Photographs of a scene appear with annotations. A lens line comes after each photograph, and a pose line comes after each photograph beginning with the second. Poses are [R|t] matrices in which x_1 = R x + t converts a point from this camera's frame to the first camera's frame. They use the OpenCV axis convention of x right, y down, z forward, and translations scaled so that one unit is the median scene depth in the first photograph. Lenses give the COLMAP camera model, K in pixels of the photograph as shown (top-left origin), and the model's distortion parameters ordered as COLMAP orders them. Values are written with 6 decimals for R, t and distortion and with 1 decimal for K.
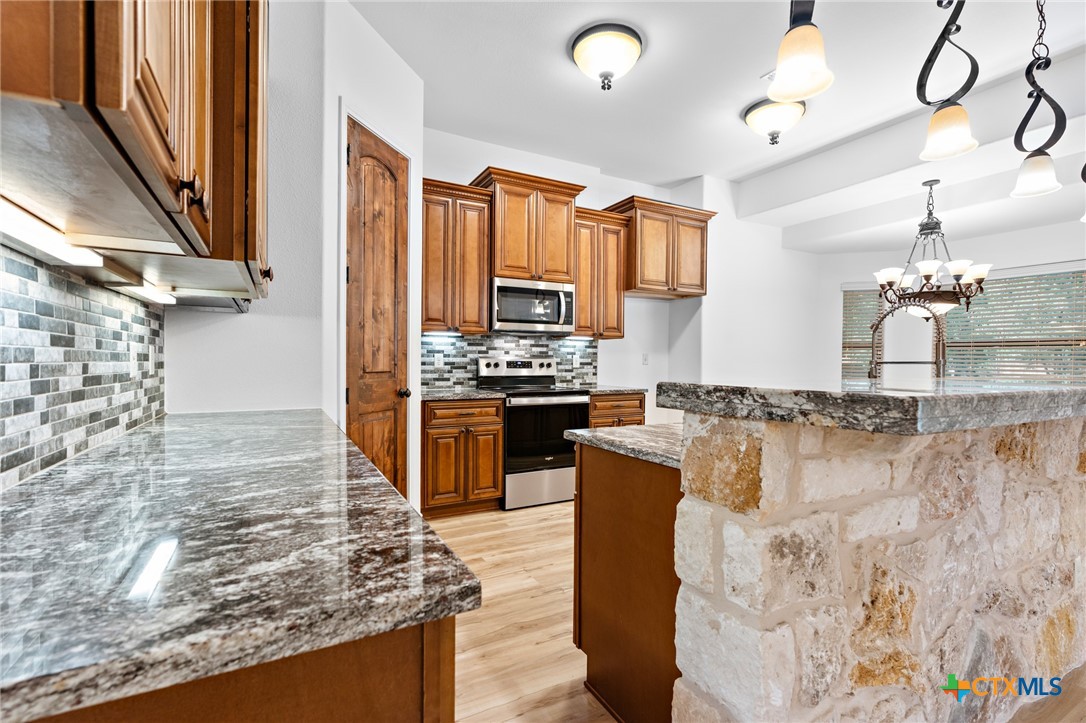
lens RADIAL K [[491.1, 0, 539.1], [0, 491.1, 368.5], [0, 0, 1]] dist [-0.008660, 0.002772]
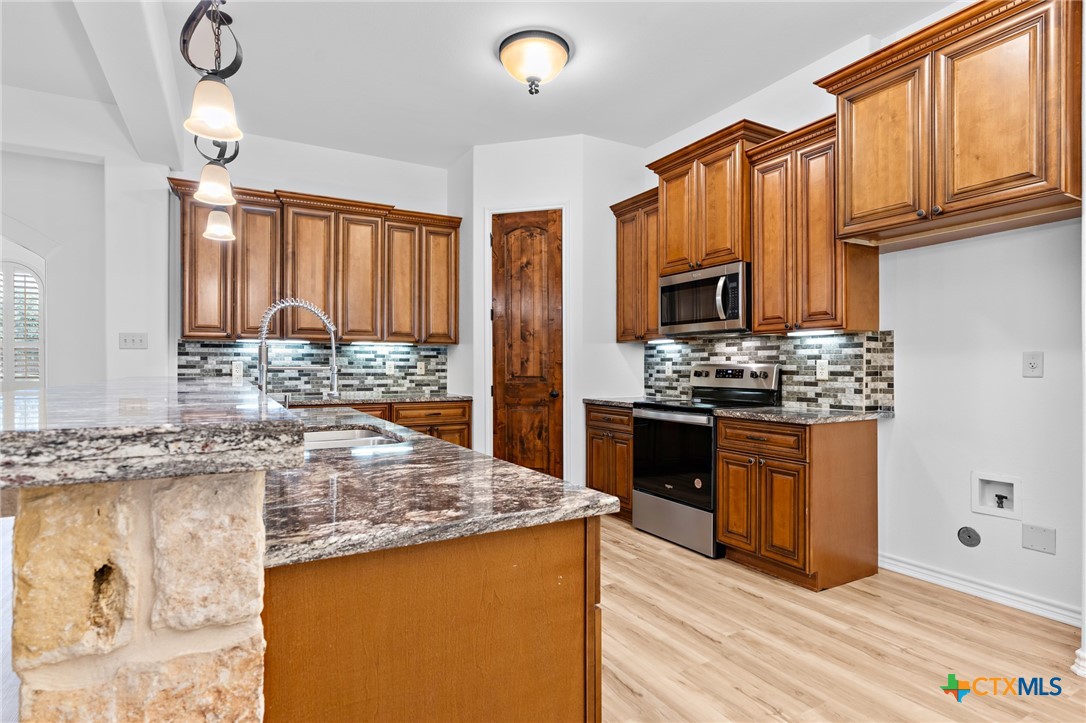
lens RADIAL K [[555.8, 0, 545.5], [0, 555.8, 369.9], [0, 0, 1]] dist [-0.003645, 0.001702]
pose [[0.027960, -0.000066, -0.999609, 0.934812], [-0.017174, 0.999852, -0.000547, -0.009121], [0.999462, 0.017182, 0.027954, 0.746412]]
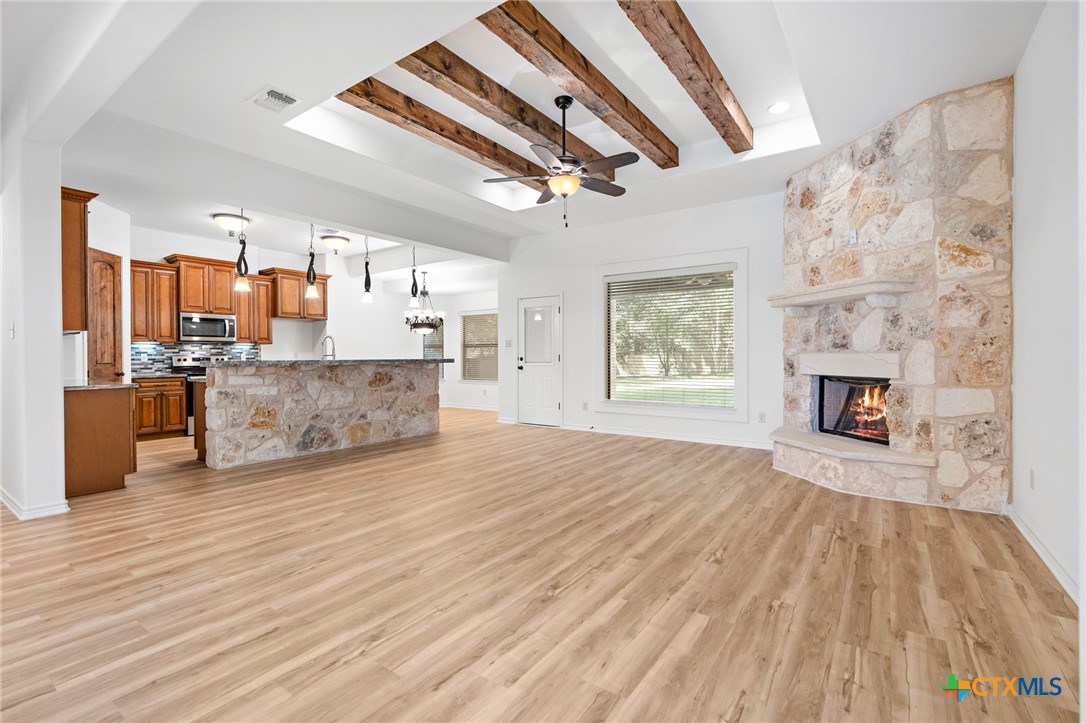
lens RADIAL K [[491.1, 0, 541.1], [0, 491.1, 359.9], [0, 0, 1]] dist [-0.008660, 0.002772]
pose [[0.897158, -0.017069, 0.441380, 0.307505], [0.021450, 0.999758, -0.004938, 0.031456], [-0.441189, 0.013898, 0.897307, -1.231453]]
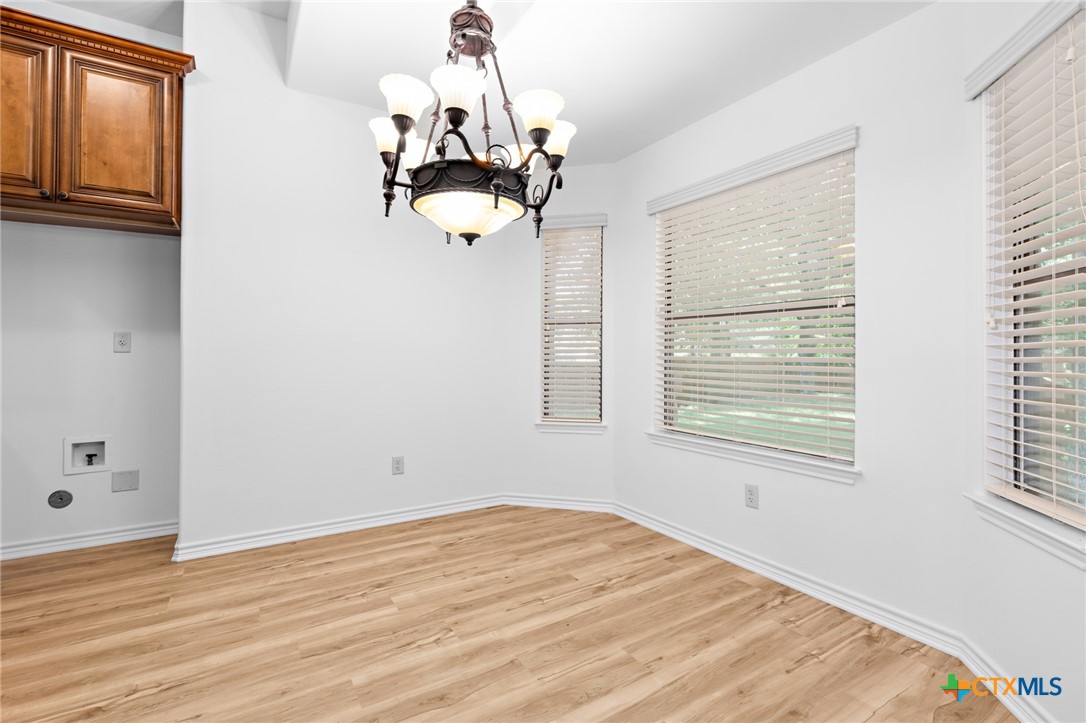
lens RADIAL K [[491.1, 0, 534.2], [0, 491.1, 355.0], [0, 0, 1]] dist [-0.008660, 0.002772]
pose [[0.998697, -0.003130, 0.050935, 0.864341], [0.004165, 0.999787, -0.020228, 0.010797], [-0.050861, 0.020414, 0.998497, 0.587064]]
